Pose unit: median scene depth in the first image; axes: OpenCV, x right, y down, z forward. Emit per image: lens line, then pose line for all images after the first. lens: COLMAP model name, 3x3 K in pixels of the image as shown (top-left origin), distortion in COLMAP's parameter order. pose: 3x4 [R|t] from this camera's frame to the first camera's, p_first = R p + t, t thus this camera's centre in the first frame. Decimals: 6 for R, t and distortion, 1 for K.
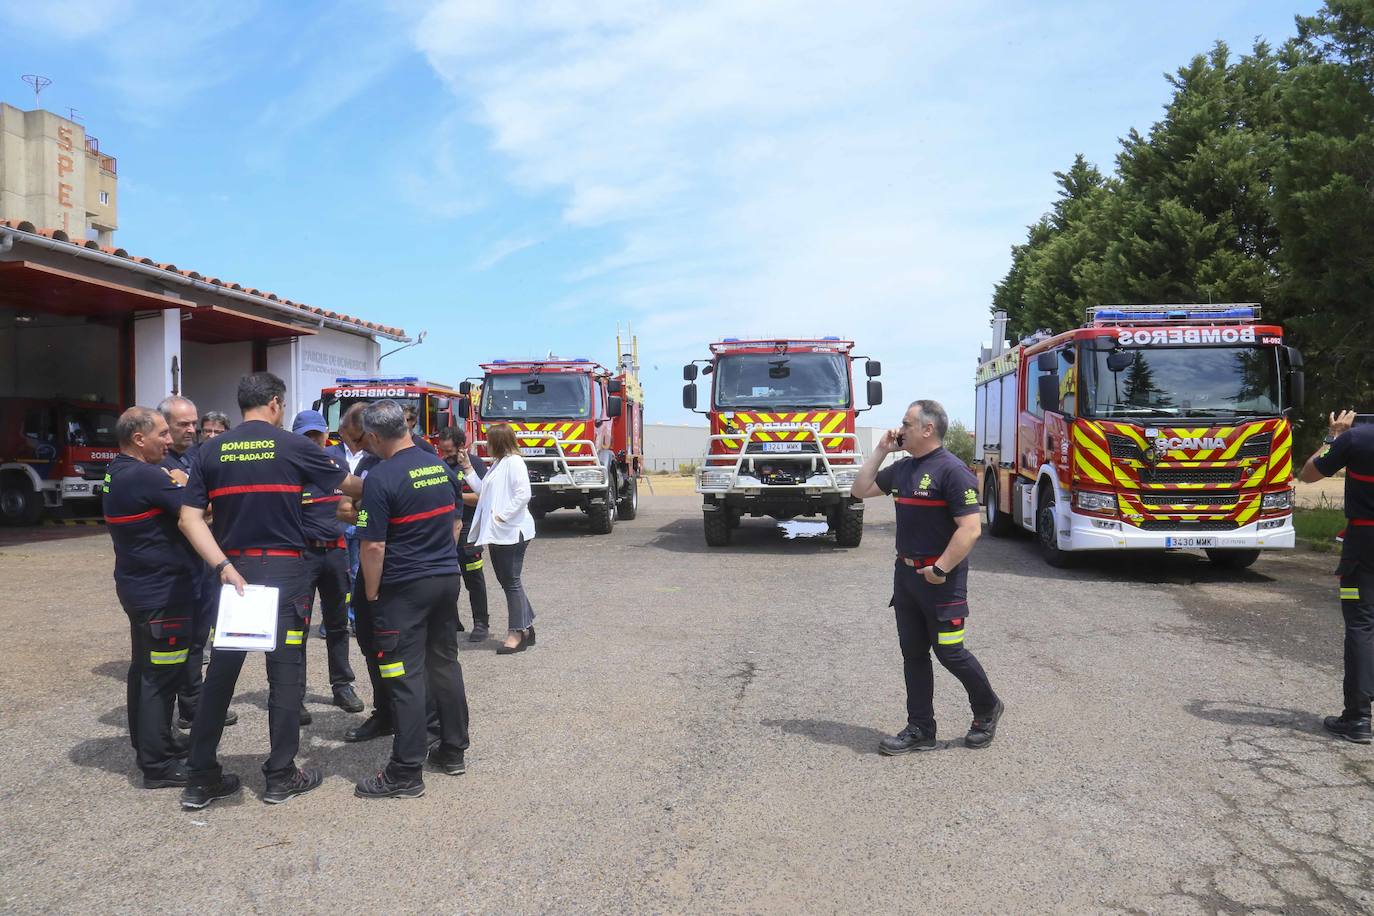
lens RADIAL K [[927.4, 0, 690.0], [0, 927.4, 455.2], [0, 0, 1]] dist [-0.142281, 0.071633]
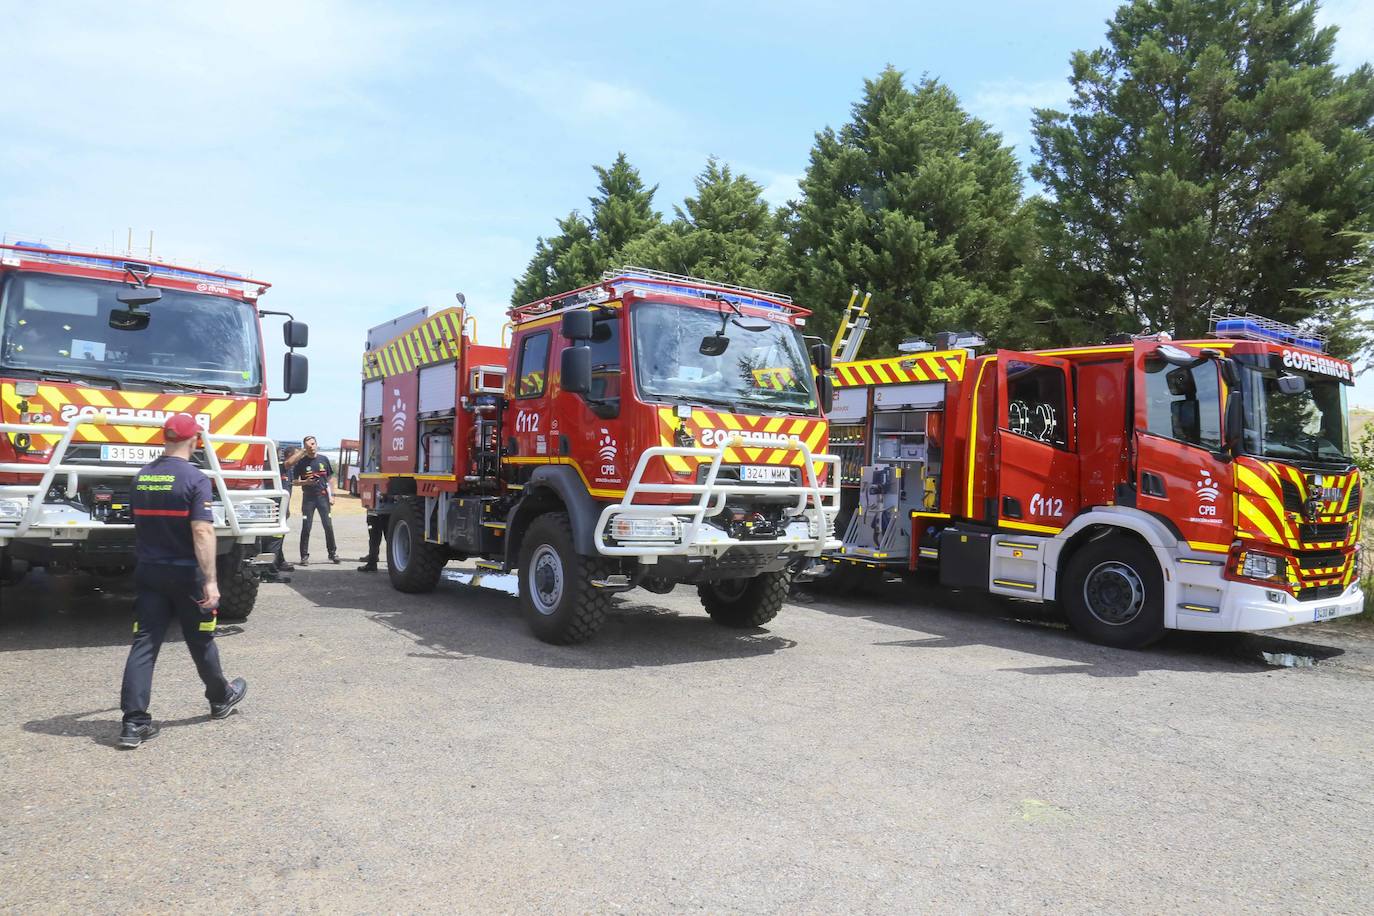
lens RADIAL K [[927.4, 0, 690.0], [0, 927.4, 455.2], [0, 0, 1]] dist [-0.142281, 0.071633]
pose [[0.731542, 0.047334, 0.680152, -0.321923], [-0.038407, 0.998864, -0.028206, -0.002630], [-0.680714, -0.005489, 0.732529, 0.603867]]
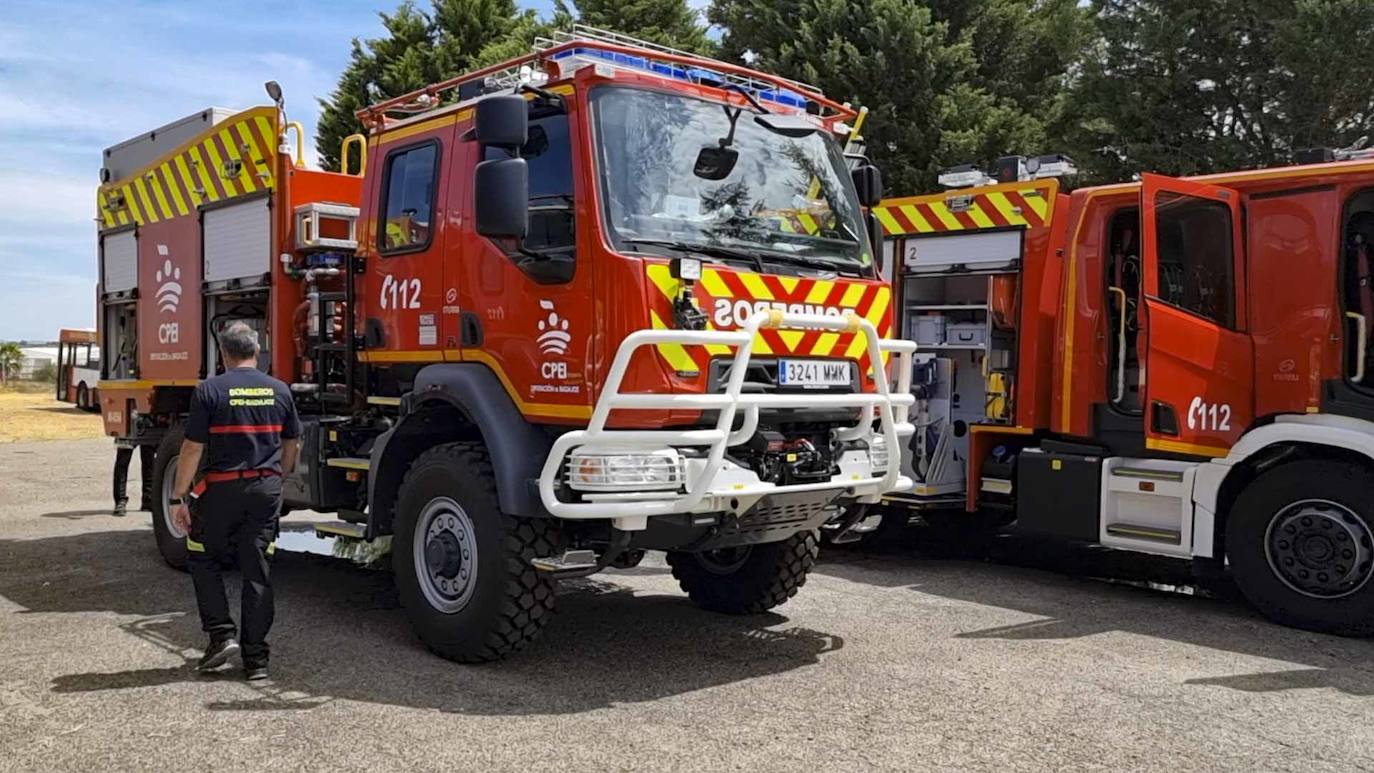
lens RADIAL K [[1195.0, 0, 664.7], [0, 1195.0, 387.9], [0, 0, 1]] dist [-0.093288, 0.009340]
pose [[0.658957, 0.010747, 0.752104, -0.271113], [-0.021941, 0.999747, 0.004938, -0.004475], [-0.751861, -0.019756, 0.659026, 0.738199]]
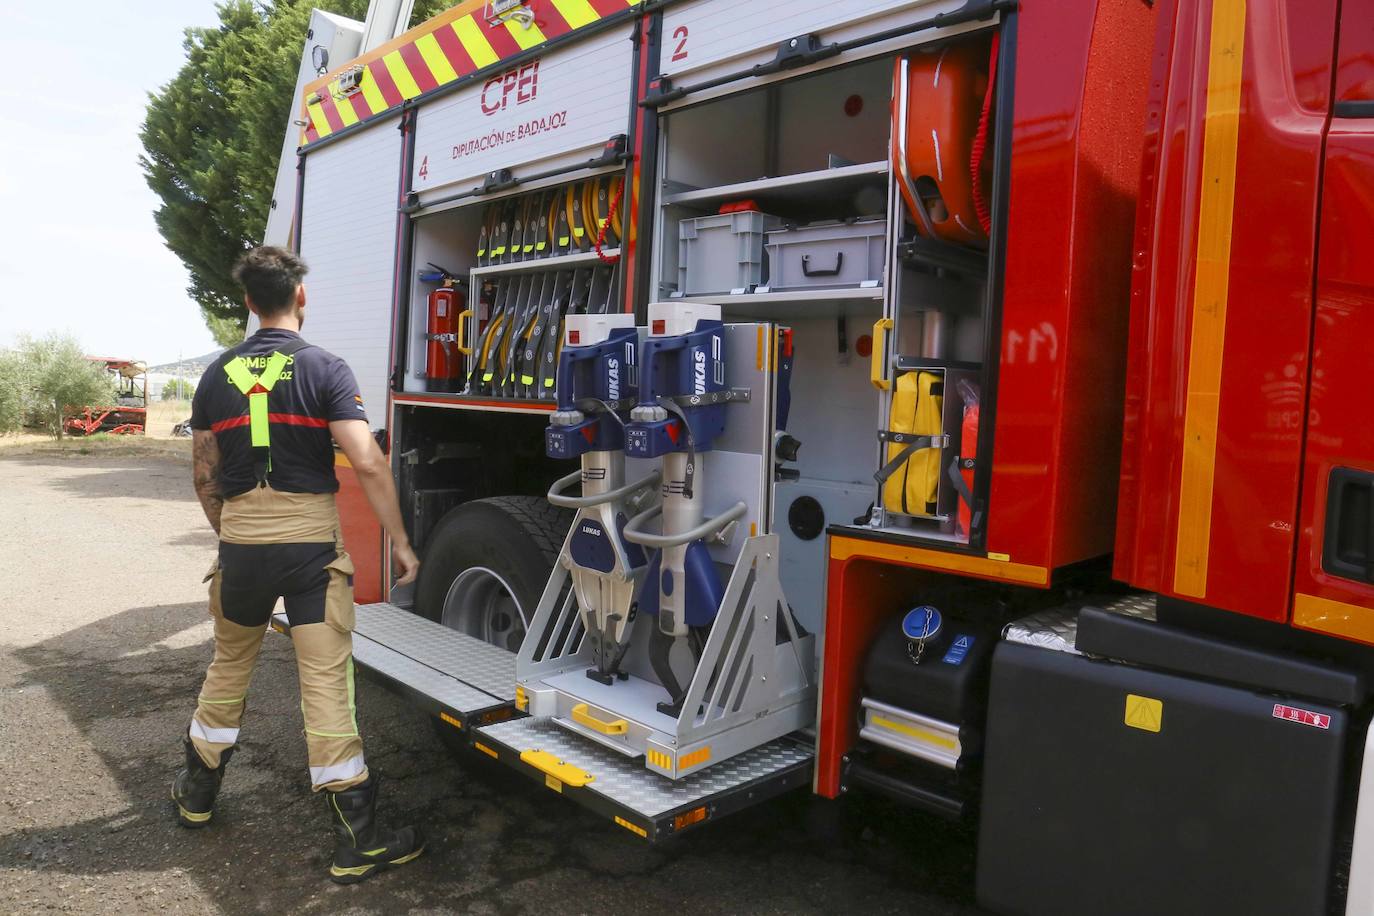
lens RADIAL K [[927.4, 0, 690.0], [0, 927.4, 455.2], [0, 0, 1]] dist [-0.142281, 0.071633]
pose [[0.587484, -0.024482, 0.808866, 0.220391], [-0.031251, 0.998110, 0.052908, -0.006165], [-0.808632, -0.056360, 0.585608, 0.984998]]
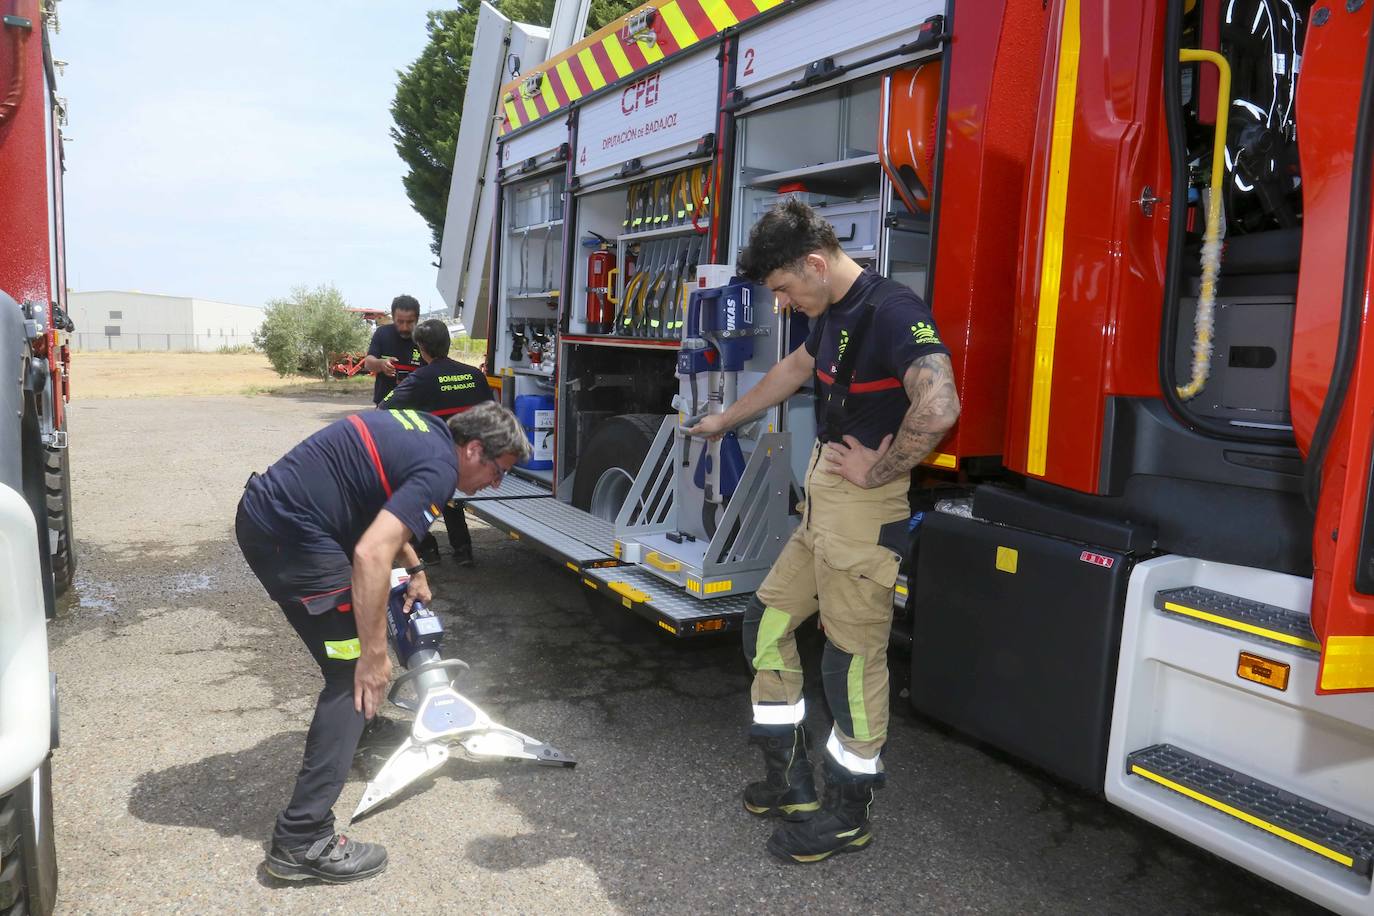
lens RADIAL K [[927.4, 0, 690.0], [0, 927.4, 455.2], [0, 0, 1]] dist [-0.142281, 0.071633]
pose [[0.765540, -0.045401, 0.641784, 0.197600], [-0.036344, 0.992863, 0.113589, -0.003200], [-0.642360, -0.110282, 0.758427, 0.908977]]
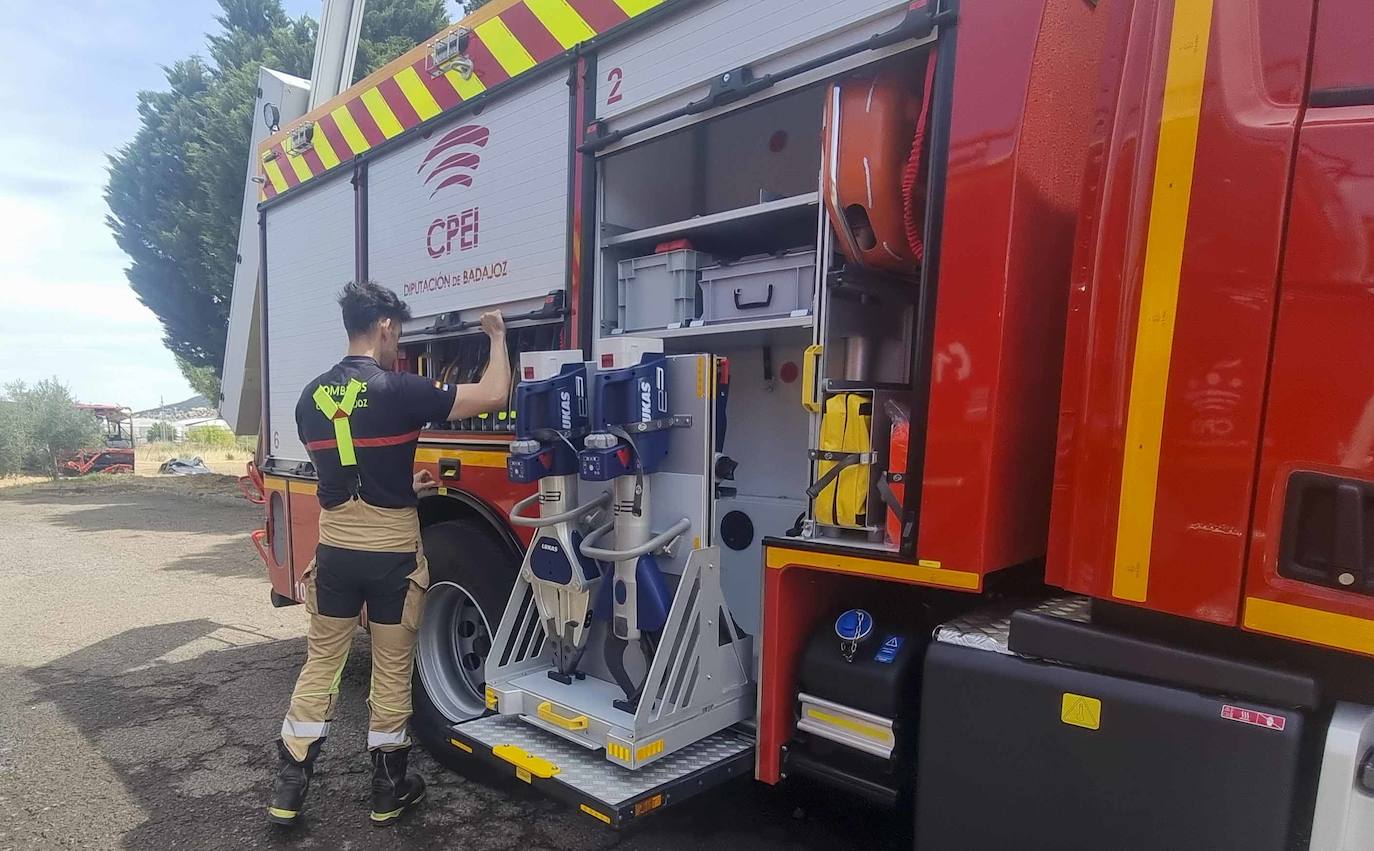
lens RADIAL K [[802.9, 0, 587.5], [0, 802.9, 533.8], [0, 0, 1]] dist [-0.012206, 0.001033]
pose [[0.616220, -0.097553, 0.781509, 0.223252], [0.000338, 0.992332, 0.123603, -0.005971], [-0.787574, -0.075903, 0.611528, 0.992104]]
